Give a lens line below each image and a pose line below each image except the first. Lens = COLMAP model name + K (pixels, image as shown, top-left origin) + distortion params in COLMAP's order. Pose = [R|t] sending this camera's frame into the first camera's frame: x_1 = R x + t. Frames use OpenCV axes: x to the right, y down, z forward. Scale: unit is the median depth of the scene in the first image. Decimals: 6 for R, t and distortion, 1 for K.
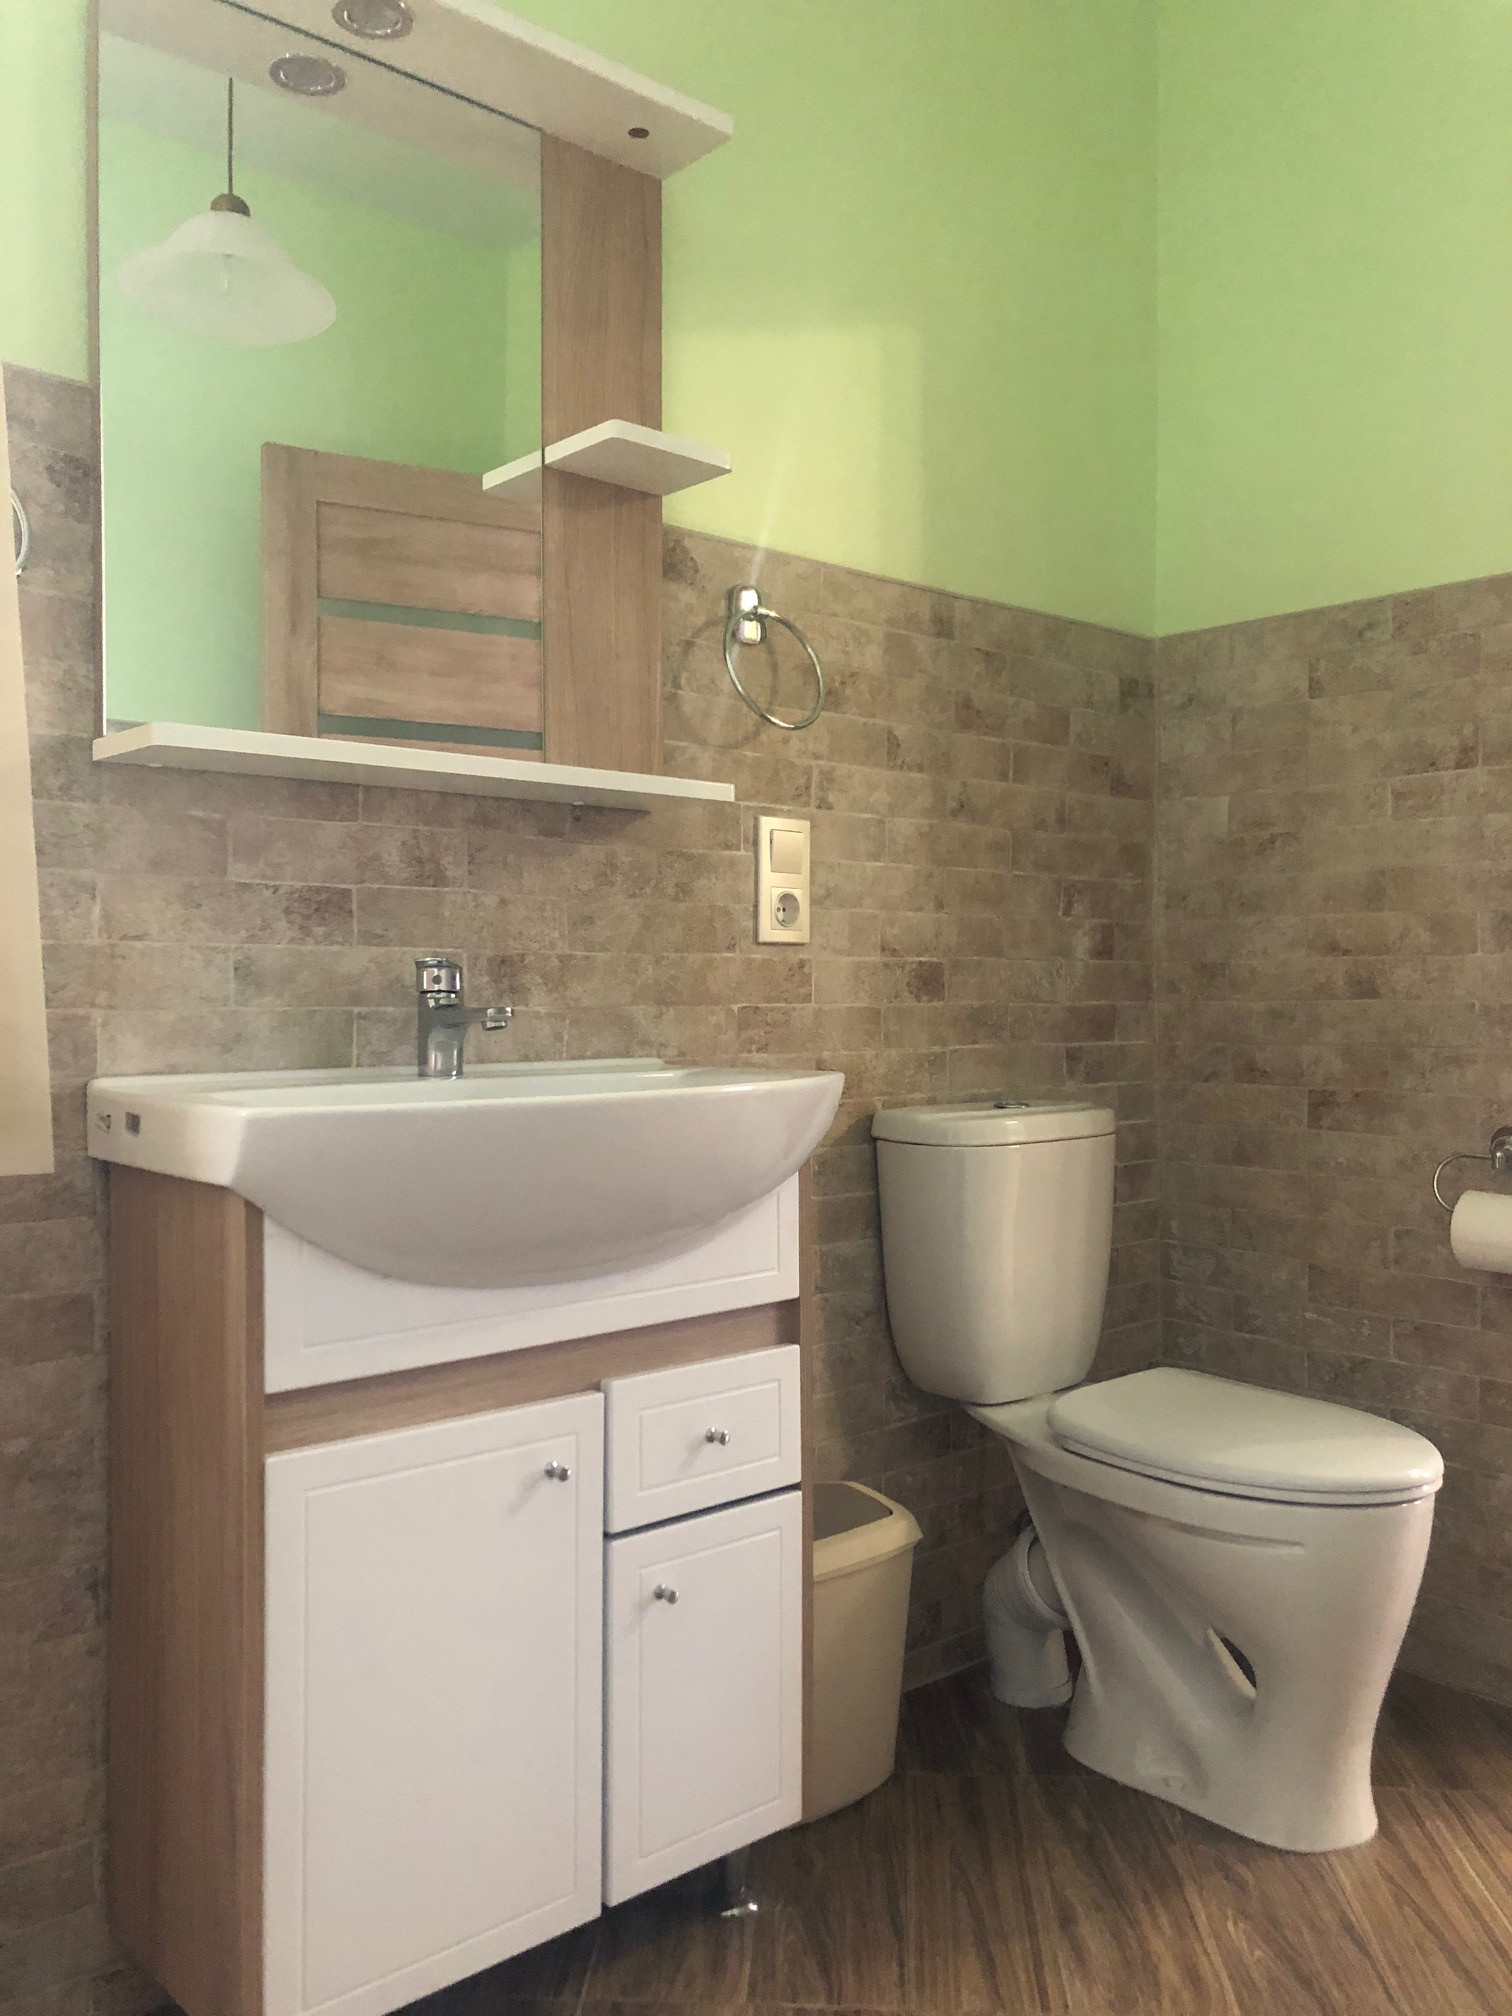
lens RADIAL K [[1659.9, 0, 756.0], [0, 1659.9, 1008.0], [0, 0, 1]] dist [0.004404, 0.024054]
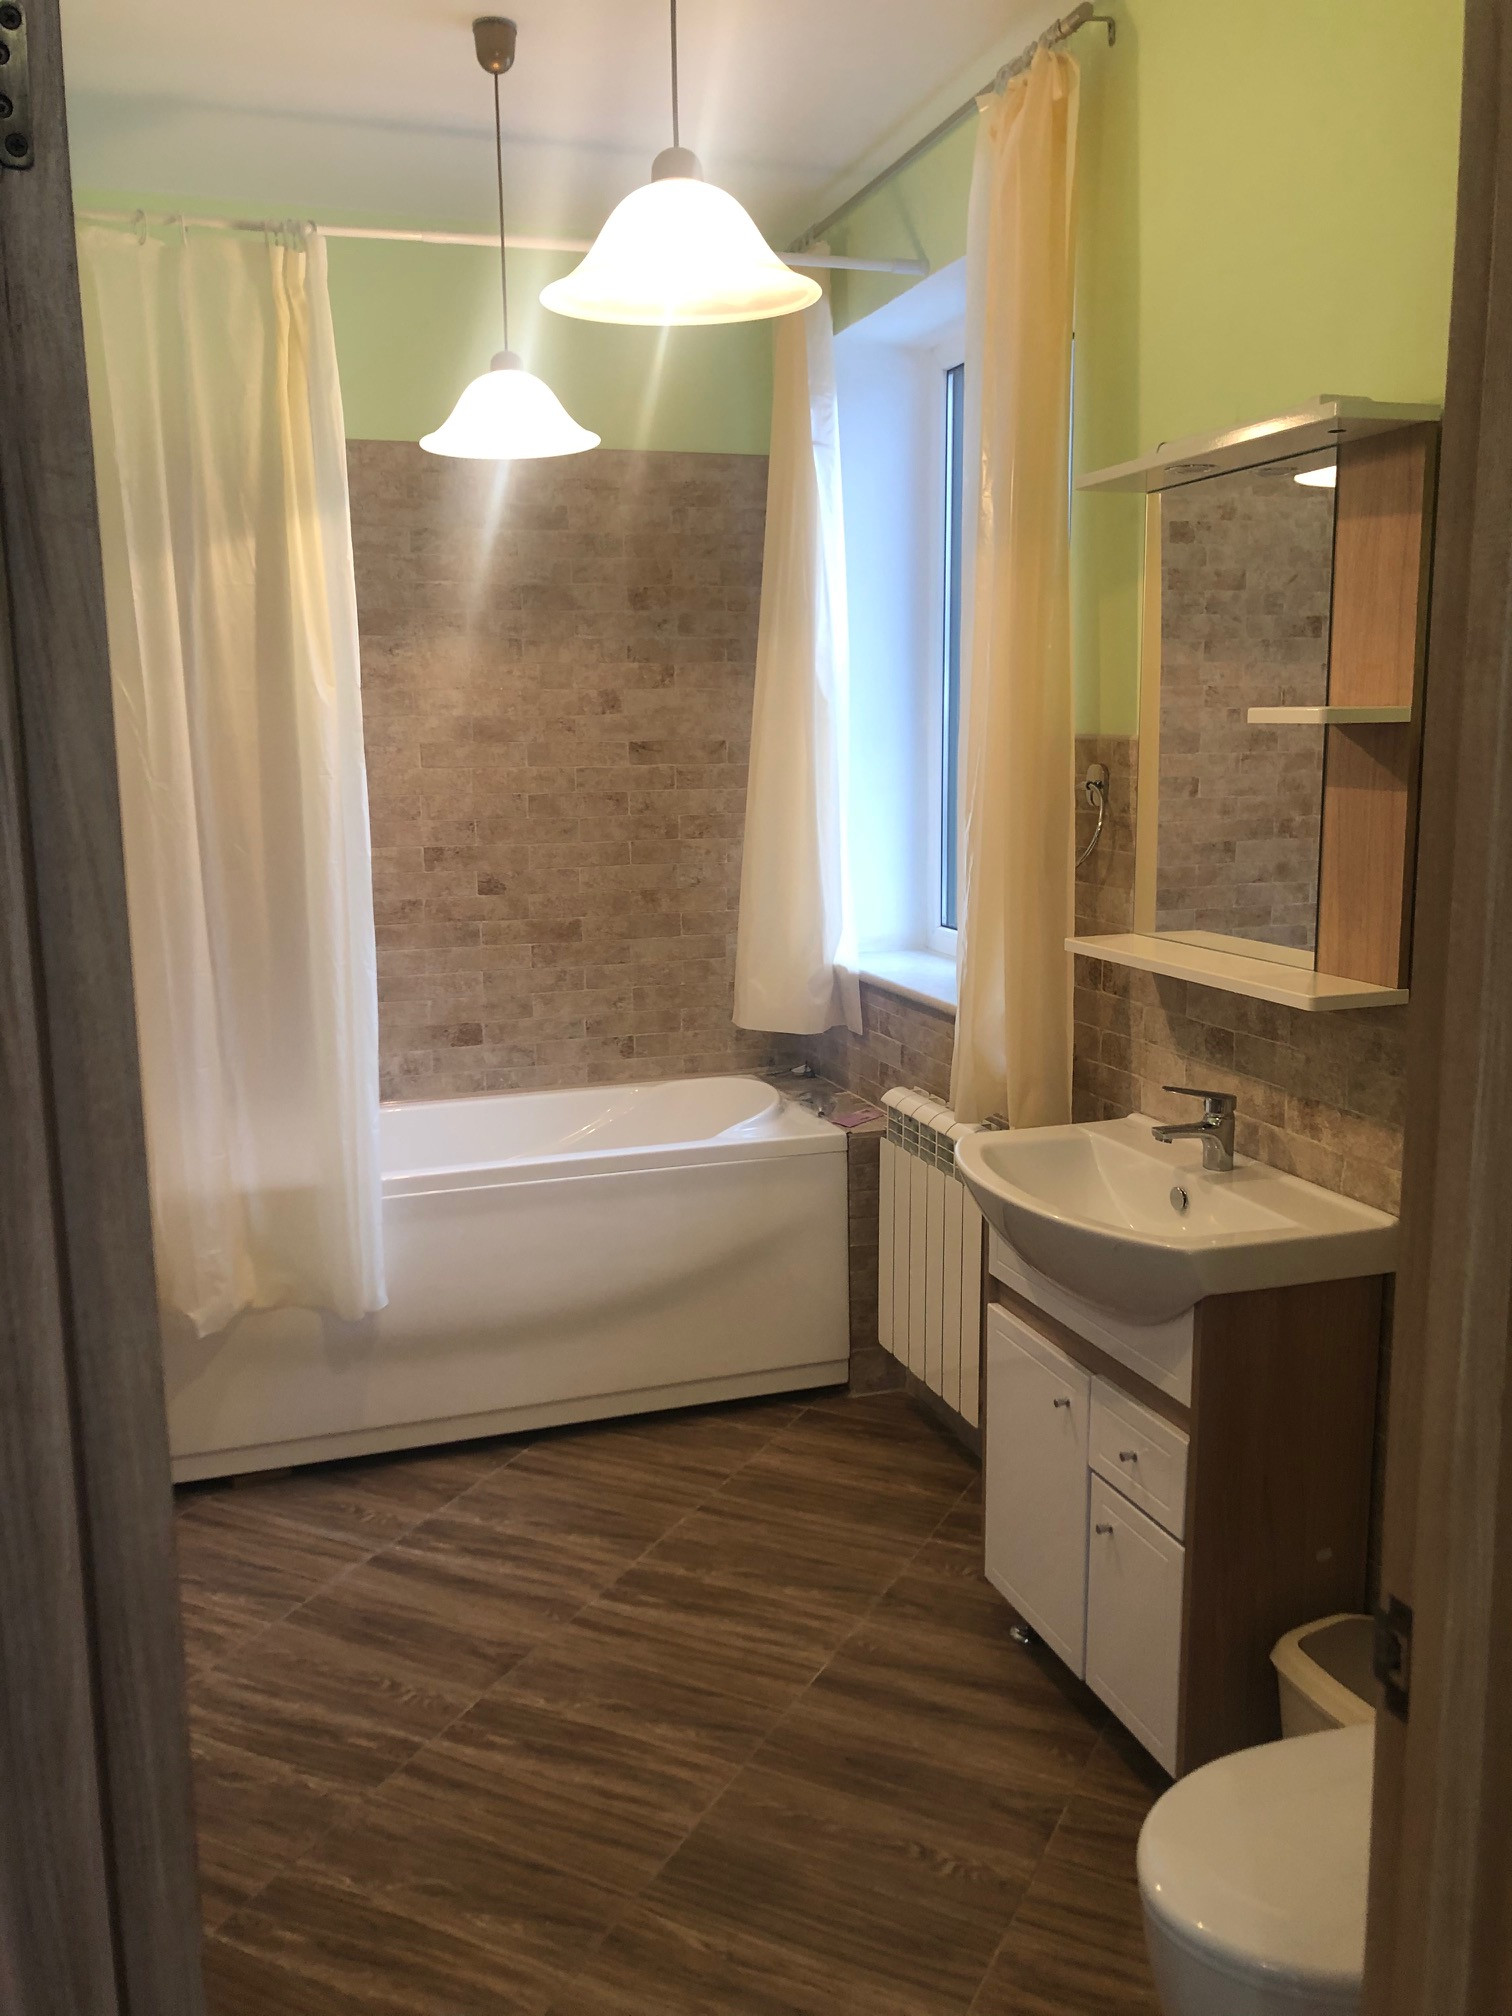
lens RADIAL K [[1659.9, 0, 756.0], [0, 1659.9, 1008.0], [0, 0, 1]] dist [0.004404, 0.024054]
pose [[-0.391728, 0.163497, -0.905438, 1.260864], [0.010450, 0.984812, 0.173309, -0.353484], [0.920022, 0.058428, -0.387487, 1.170065]]
